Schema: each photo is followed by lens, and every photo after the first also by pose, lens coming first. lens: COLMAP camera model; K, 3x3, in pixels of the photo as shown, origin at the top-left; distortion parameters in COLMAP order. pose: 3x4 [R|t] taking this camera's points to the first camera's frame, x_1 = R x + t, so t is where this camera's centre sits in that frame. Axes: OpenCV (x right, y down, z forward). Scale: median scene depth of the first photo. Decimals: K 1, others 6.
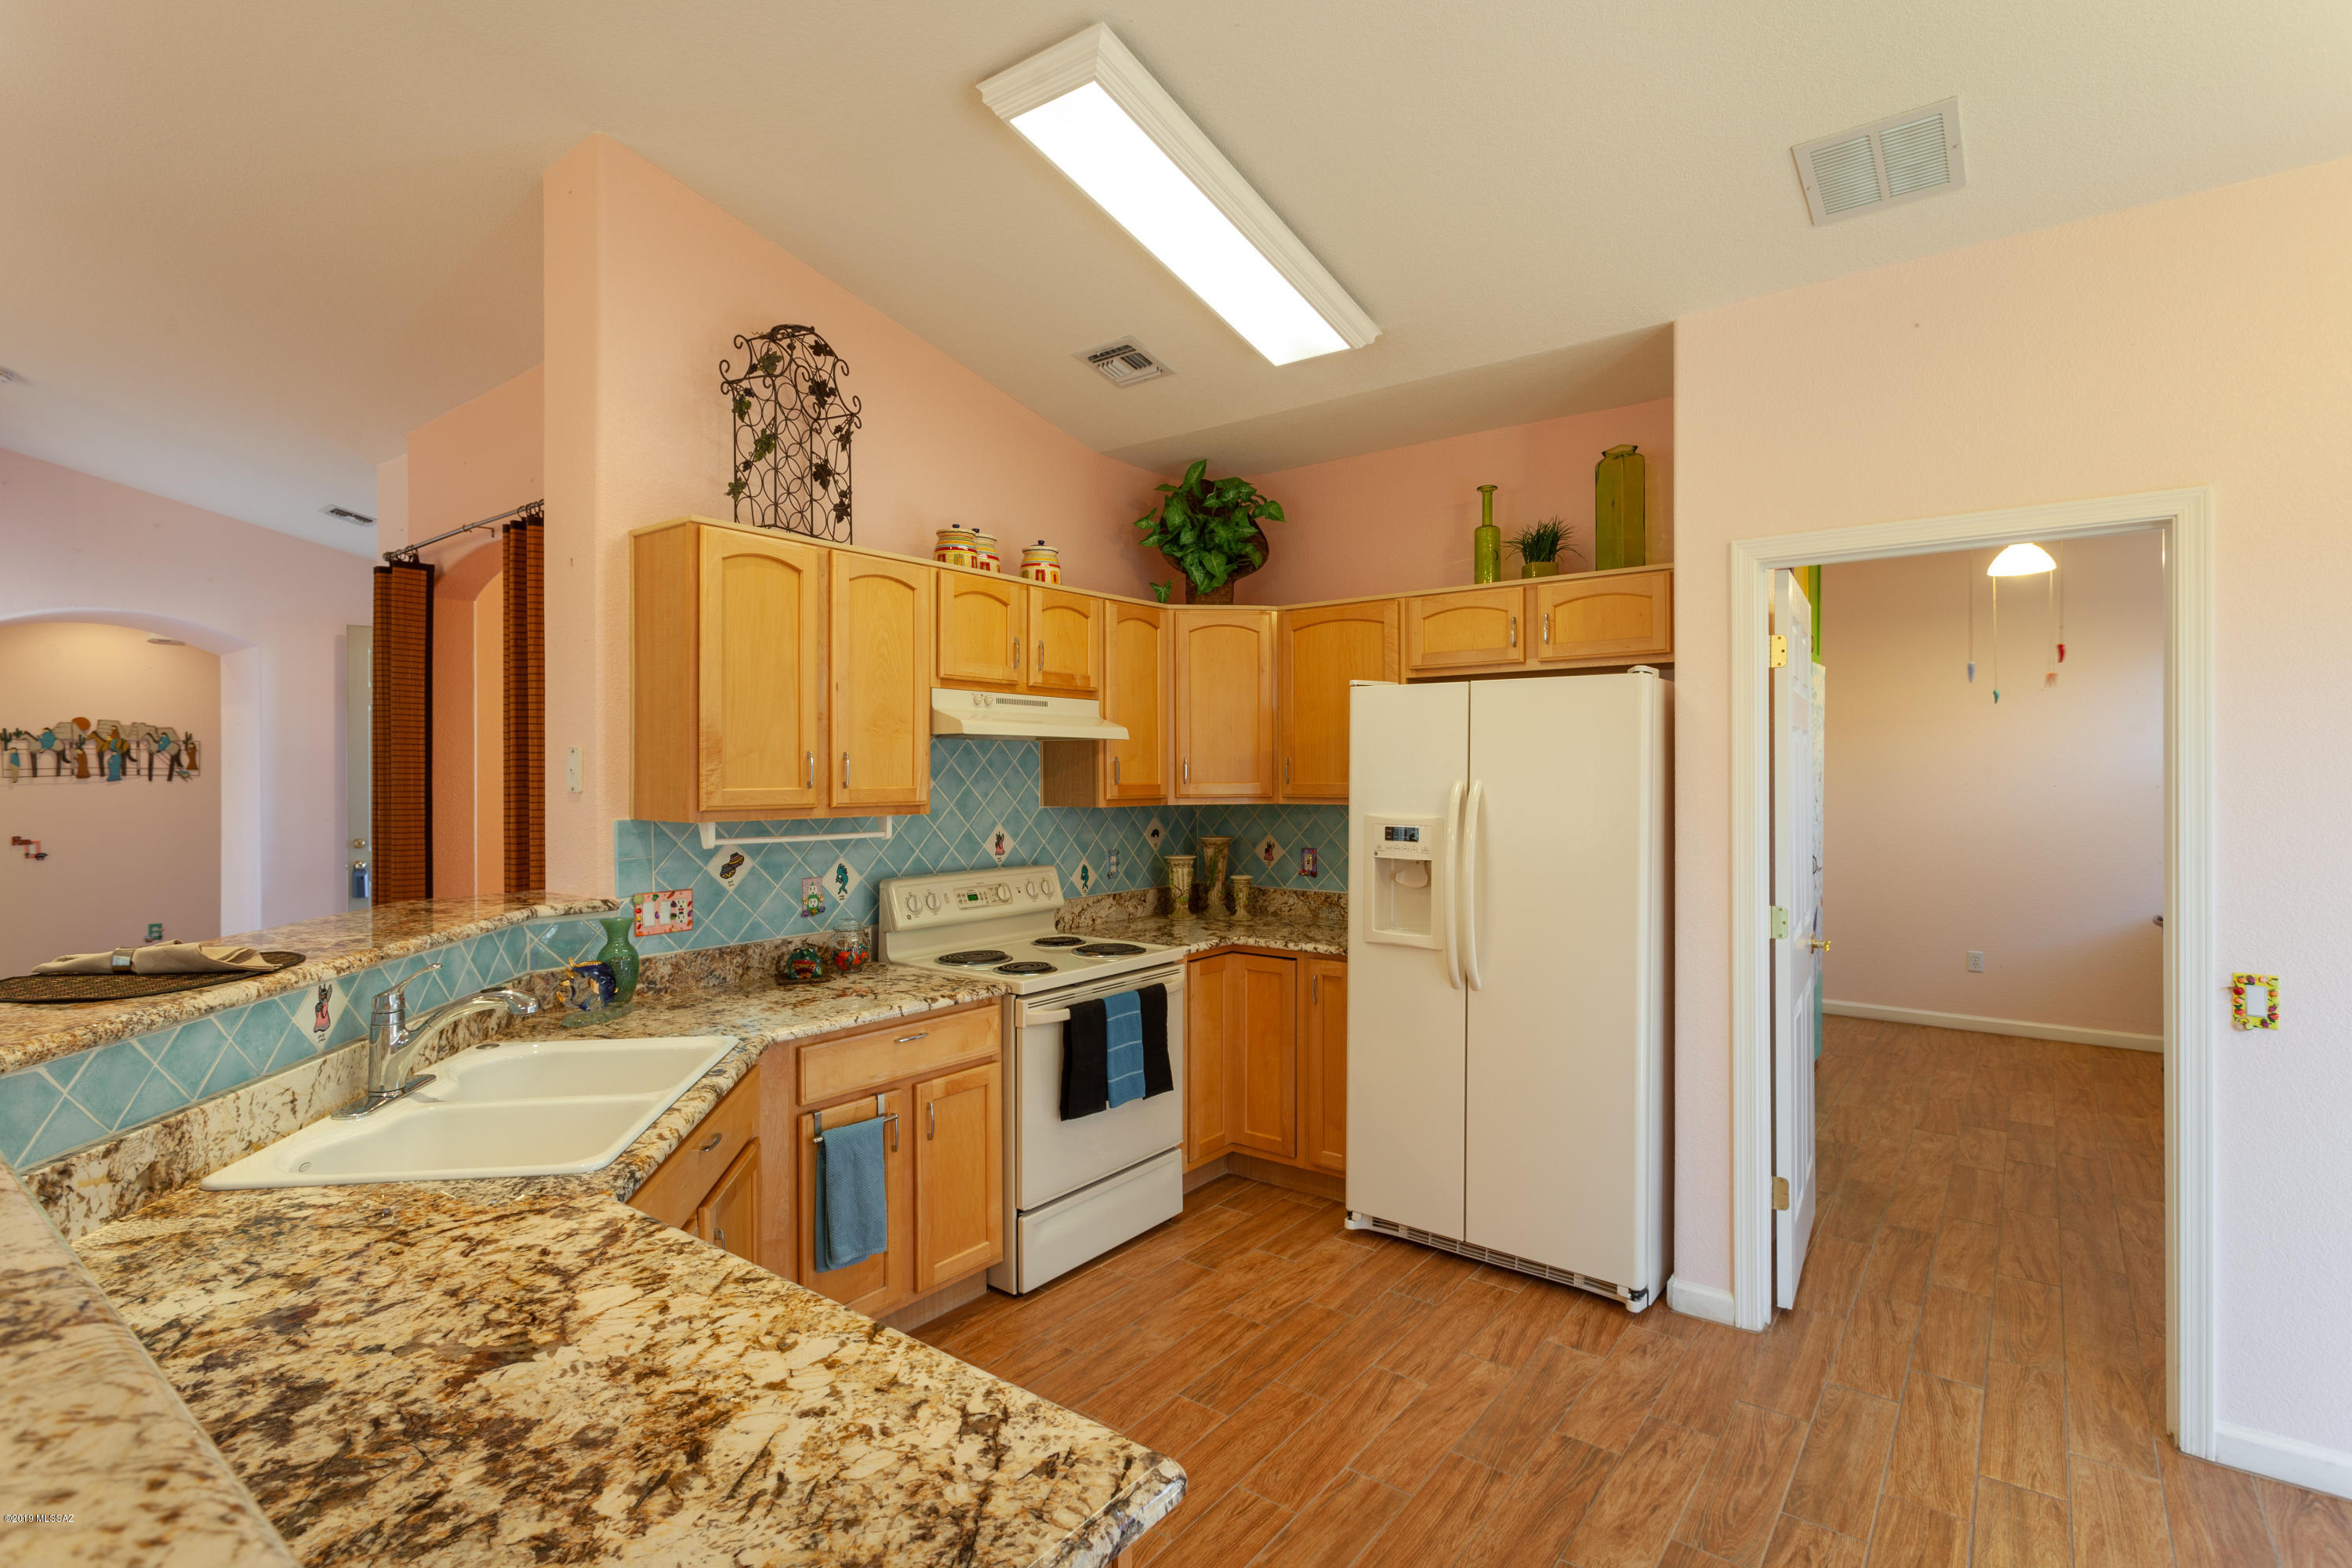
lens RADIAL K [[1115.6, 0, 1175.4], [0, 1115.6, 777.7], [0, 0, 1]] dist [-0.002936, 0.003994]
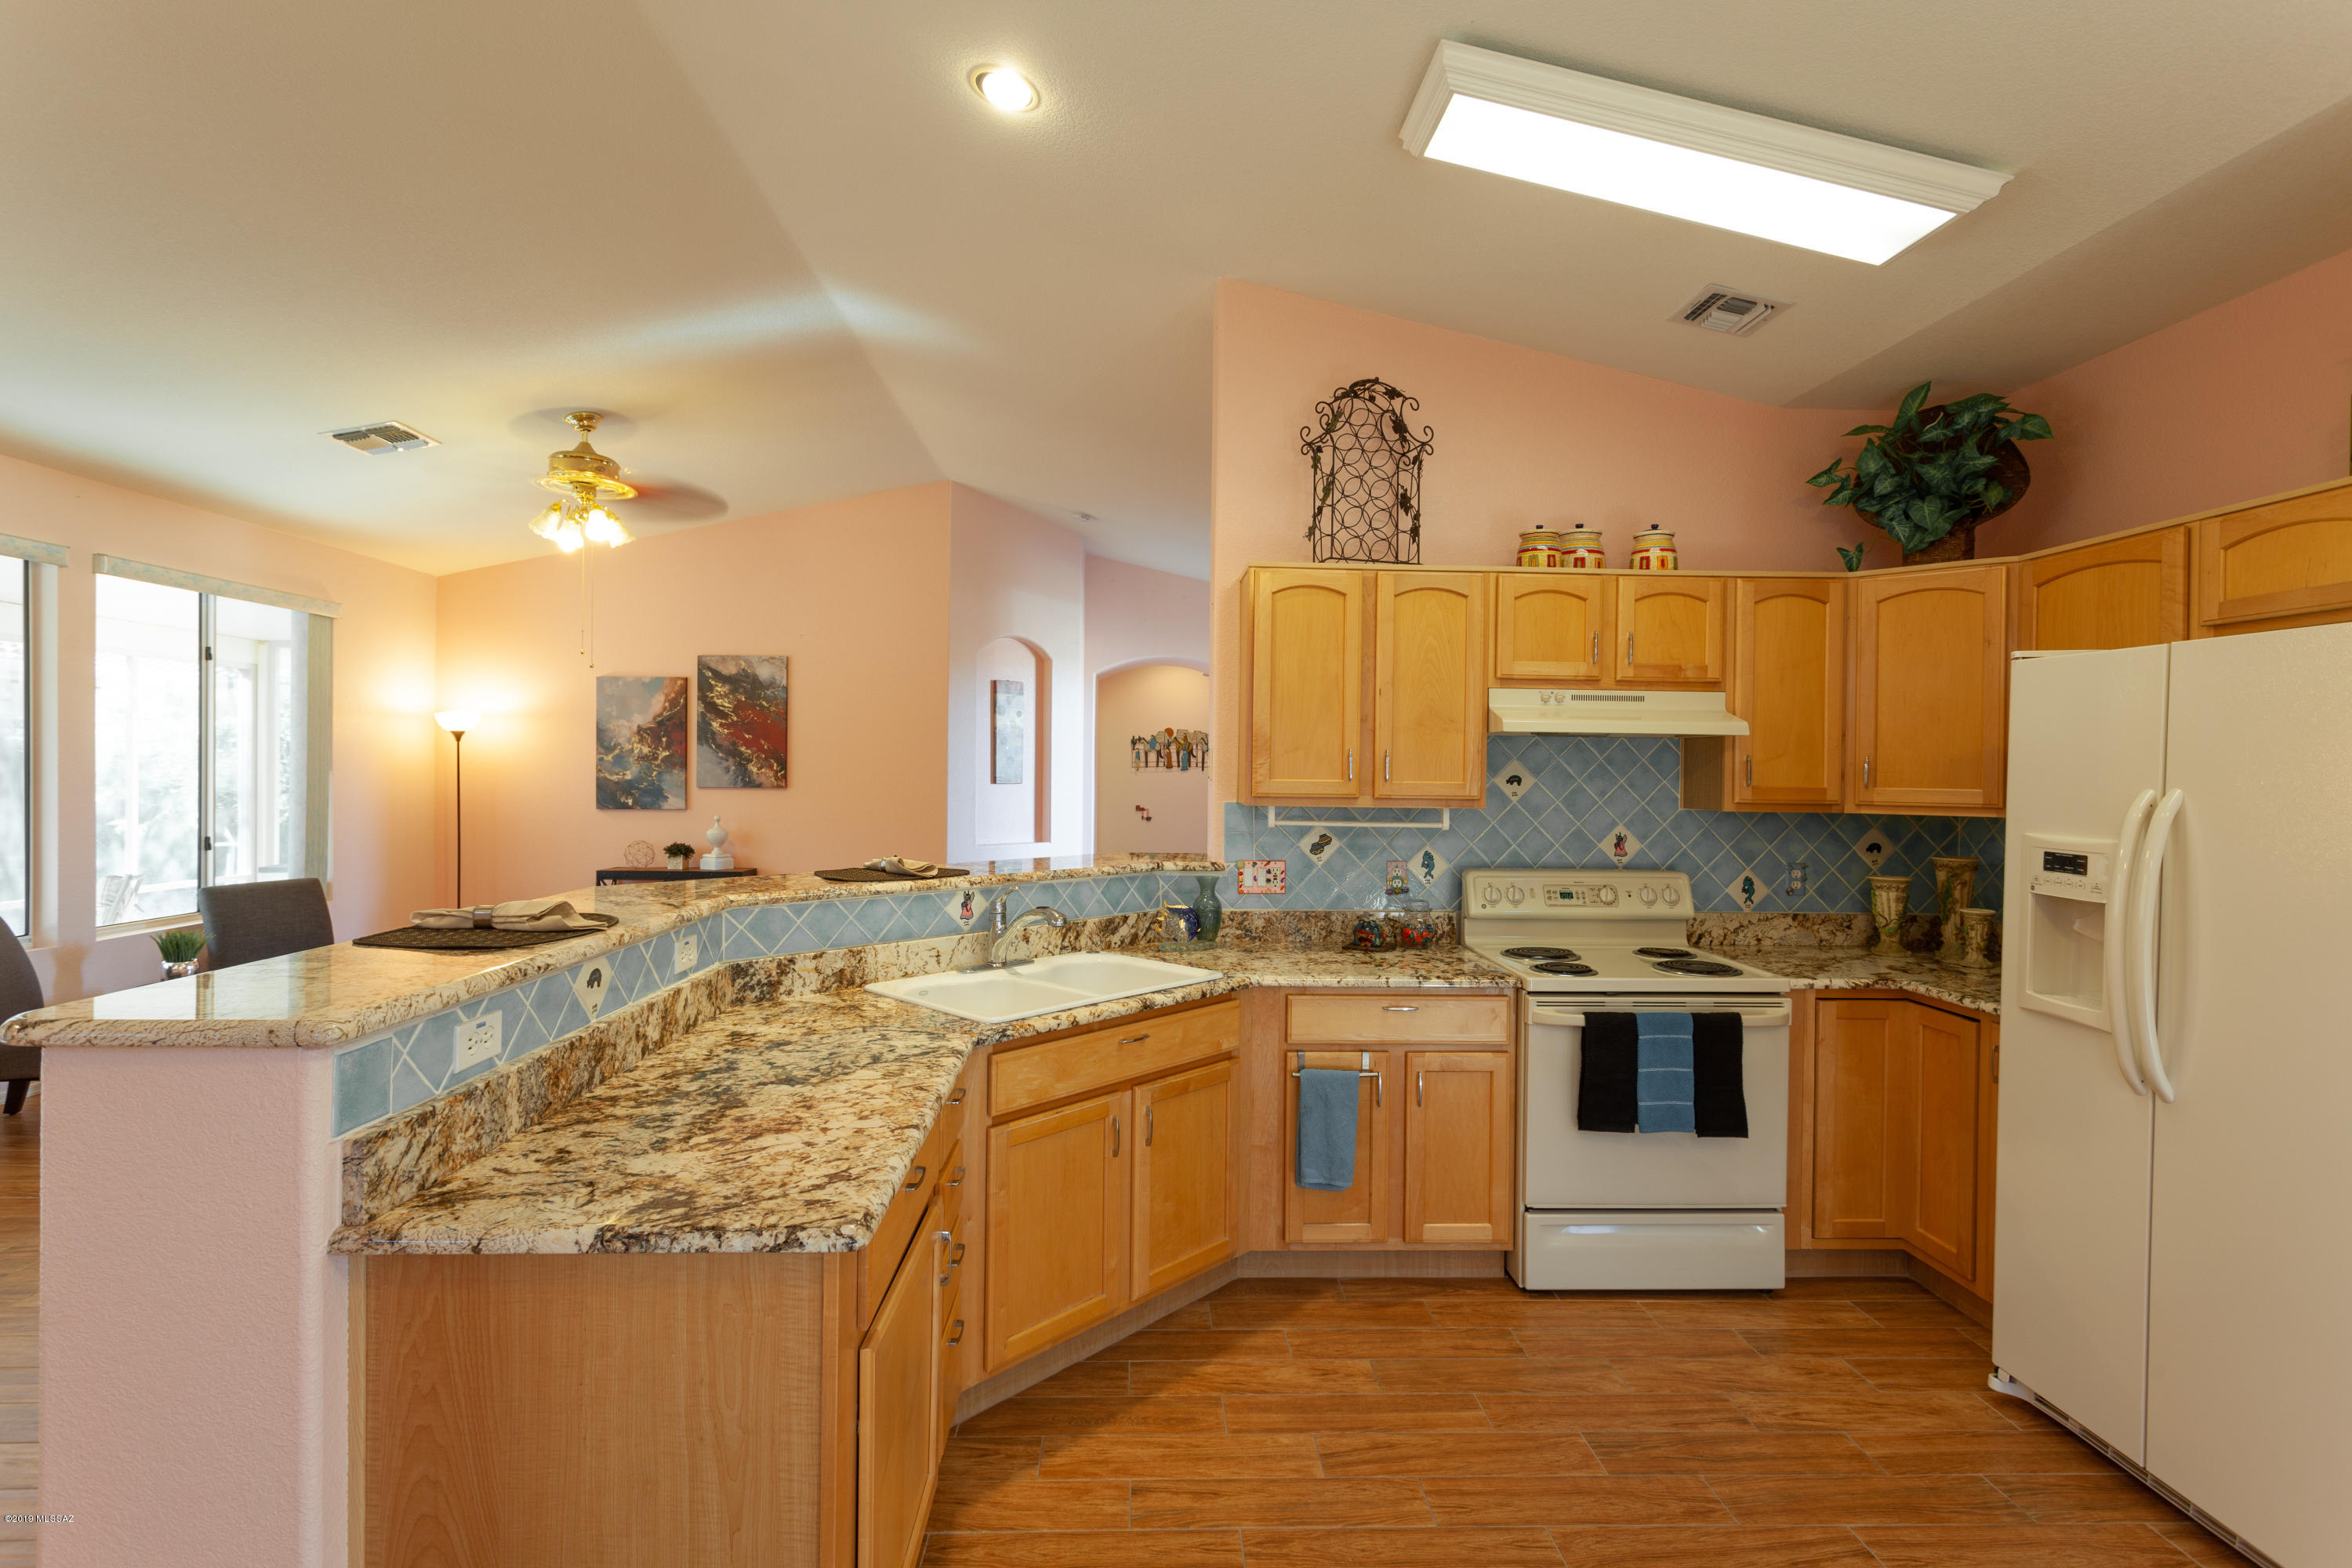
lens RADIAL K [[1115.6, 0, 1174.7], [0, 1115.6, 774.8], [0, 0, 1]] dist [-0.002936, 0.003994]
pose [[0.638427, 0.015929, -0.769517, 0.406464], [-0.017130, 0.999832, 0.006484, -0.000886], [0.769492, 0.009043, 0.638593, 0.109420]]
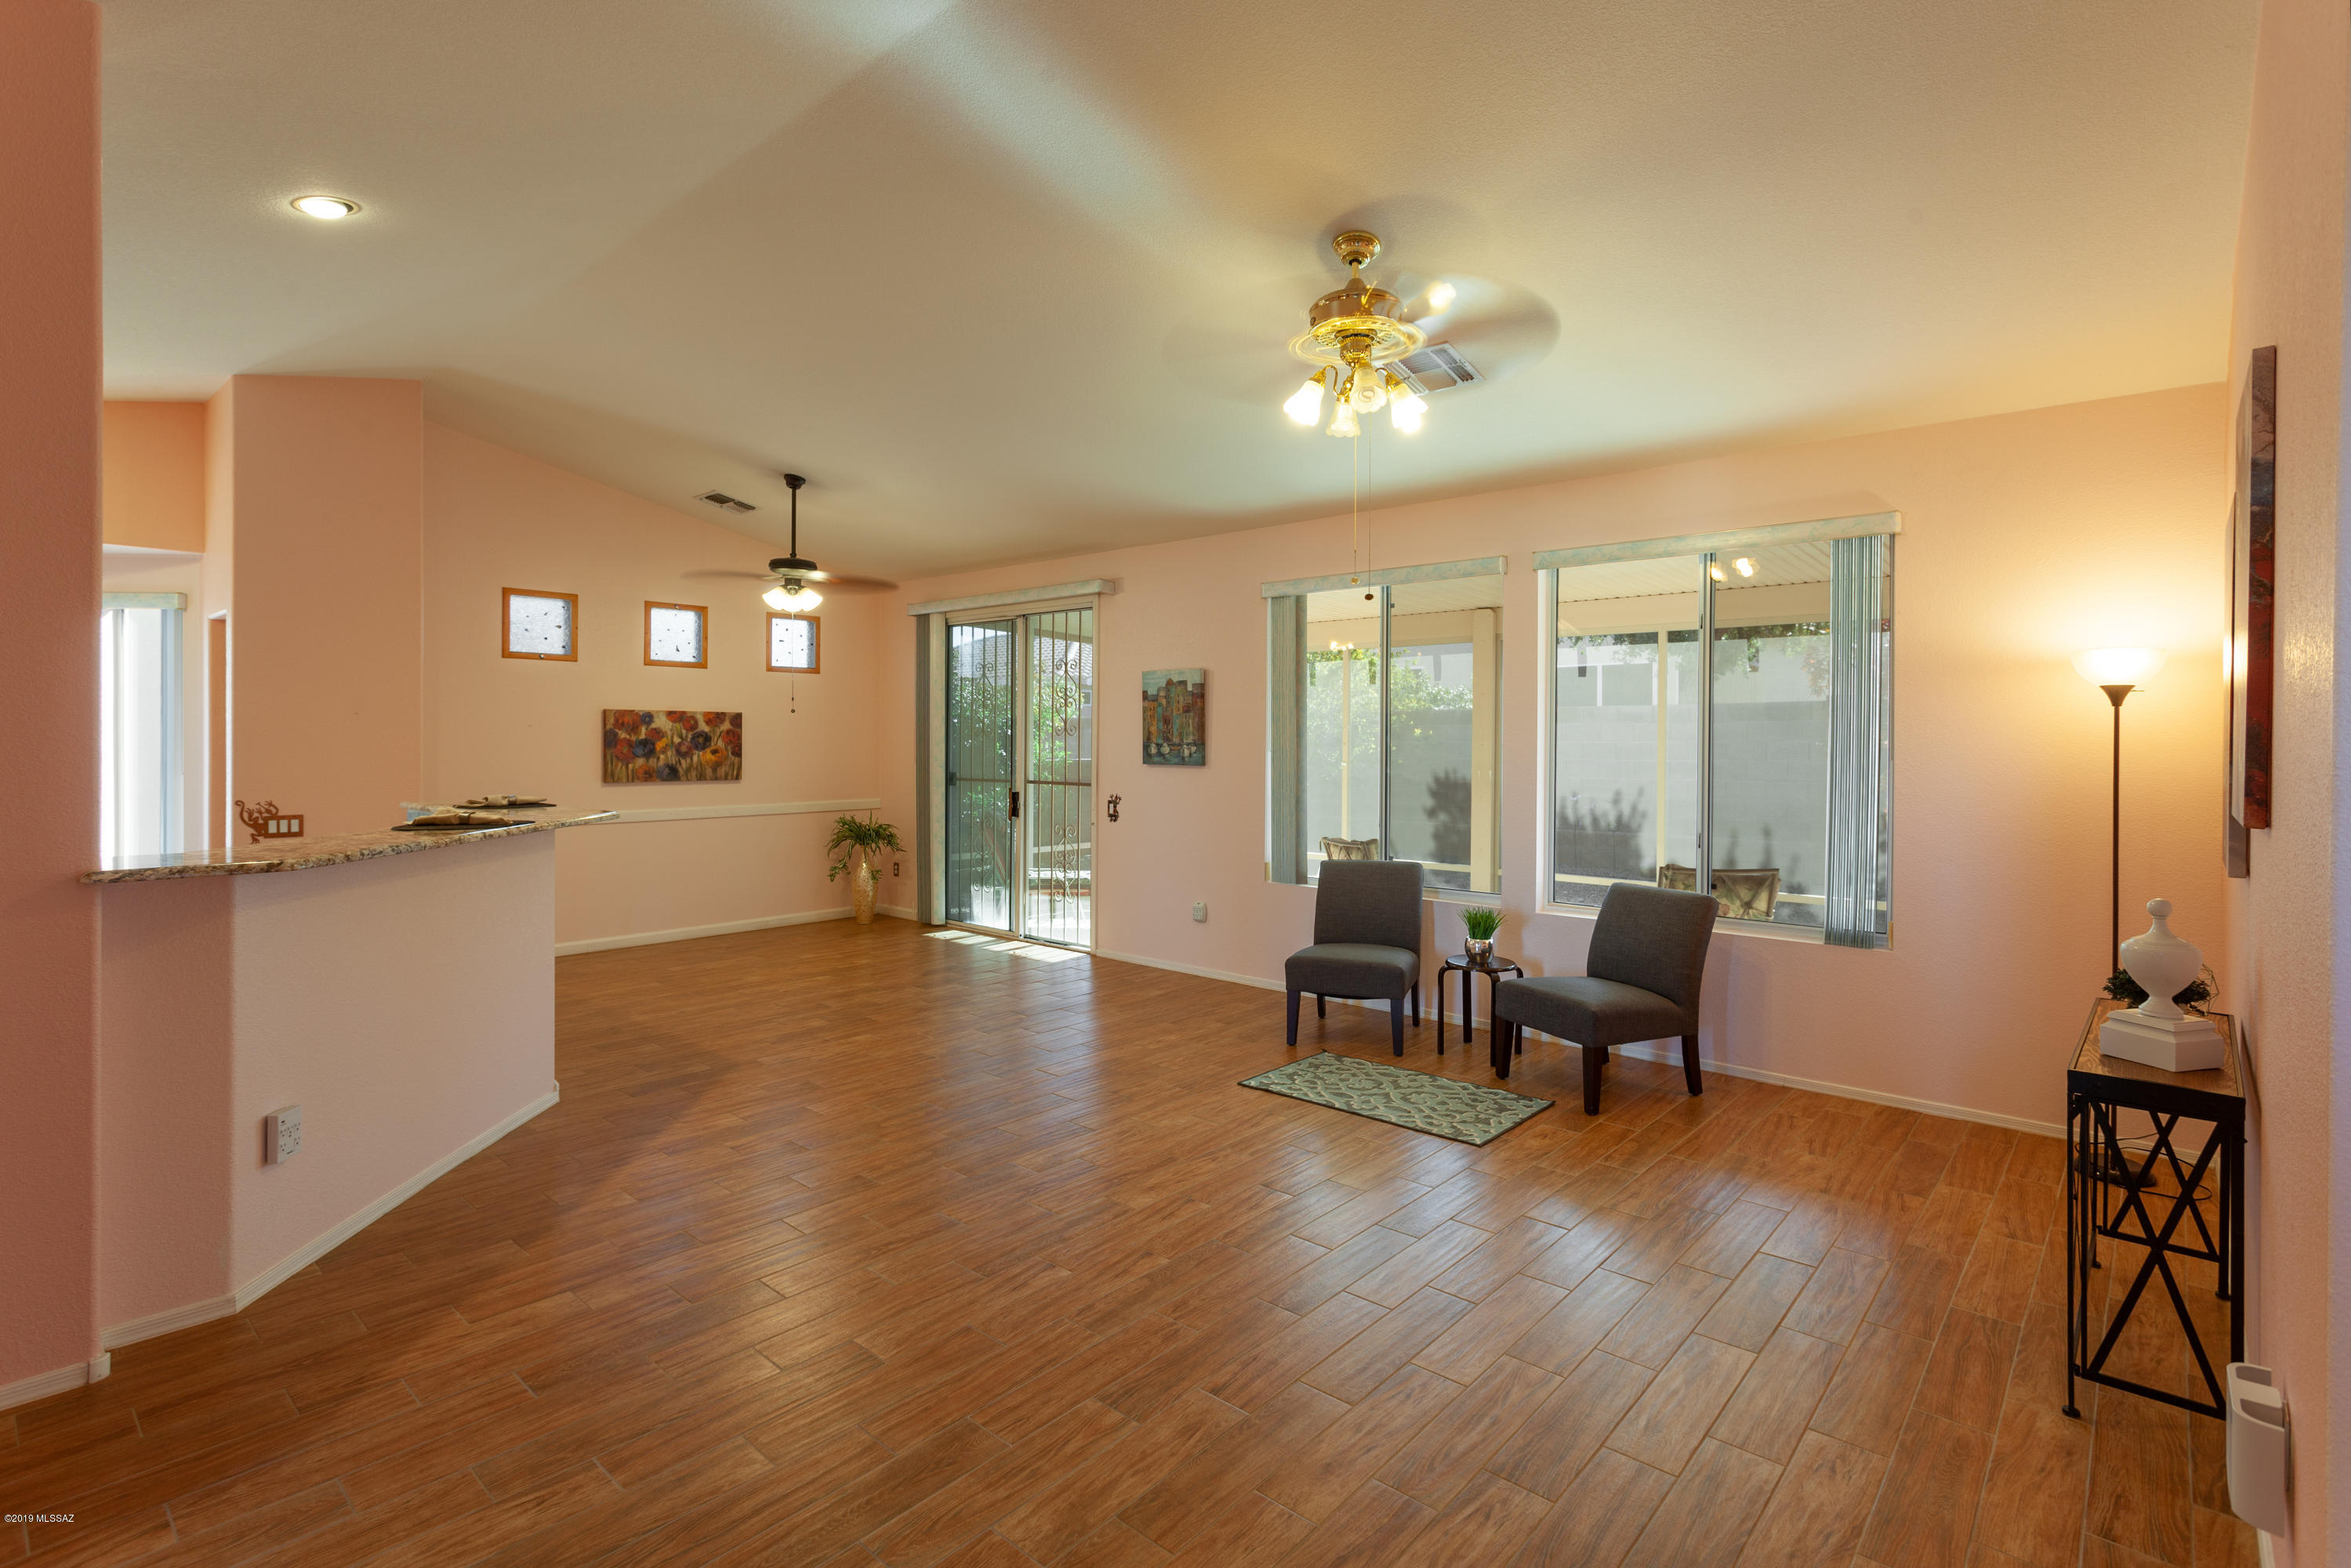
lens RADIAL K [[1115.2, 0, 1163.1], [0, 1115.2, 728.3], [0, 0, 1]] dist [-0.002936, 0.003994]
pose [[-0.997152, 0.000456, 0.075423, -1.325305], [-0.000093, 0.999974, -0.007279, 0.003469], [-0.075424, -0.007265, -0.997125, 1.656882]]
